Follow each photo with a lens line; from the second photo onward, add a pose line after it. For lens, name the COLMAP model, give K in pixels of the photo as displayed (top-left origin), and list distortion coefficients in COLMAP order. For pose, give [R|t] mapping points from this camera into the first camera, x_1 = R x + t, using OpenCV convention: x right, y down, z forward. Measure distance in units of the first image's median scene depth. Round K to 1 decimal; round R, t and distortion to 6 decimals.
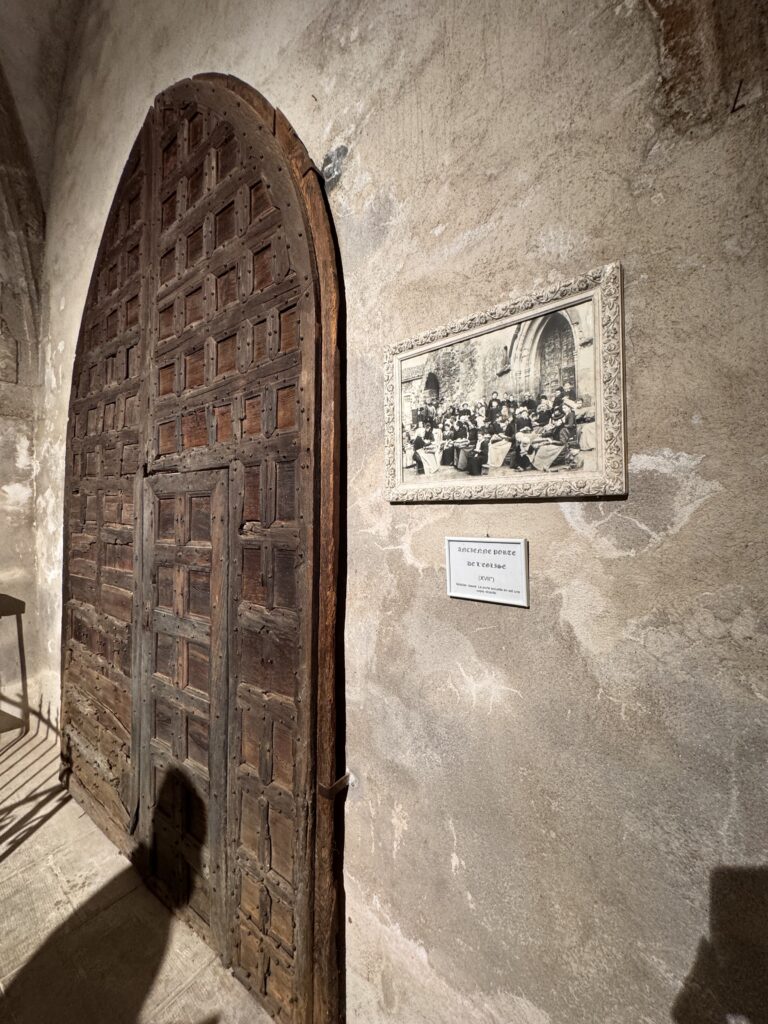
lens RADIAL K [[411.3, 0, 382.0], [0, 411.3, 507.7], [0, 0, 1]] dist [-0.003895, -0.000175]
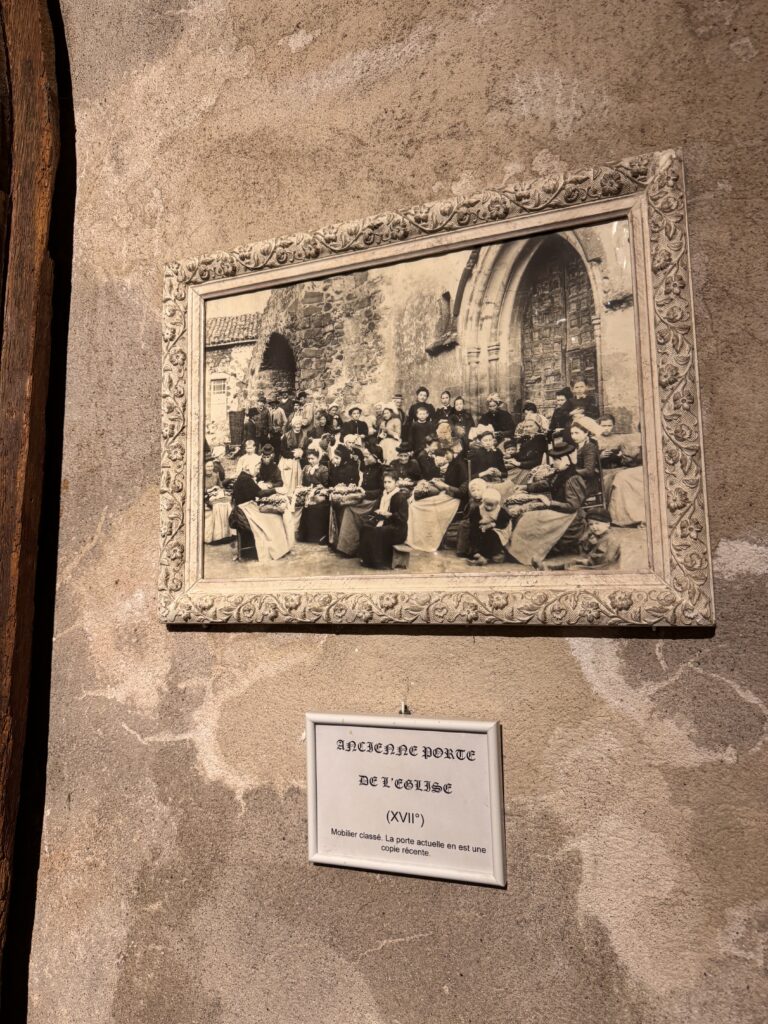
lens RADIAL K [[730.6, 0, 384.4], [0, 730.6, 519.7], [0, 0, 1]] dist [0.027161, -0.039193]
pose [[0.944308, 0.040046, 0.326618, -0.023376], [-0.004693, 0.994105, -0.108316, -0.047872], [-0.329031, 0.100751, 0.938929, 0.268283]]
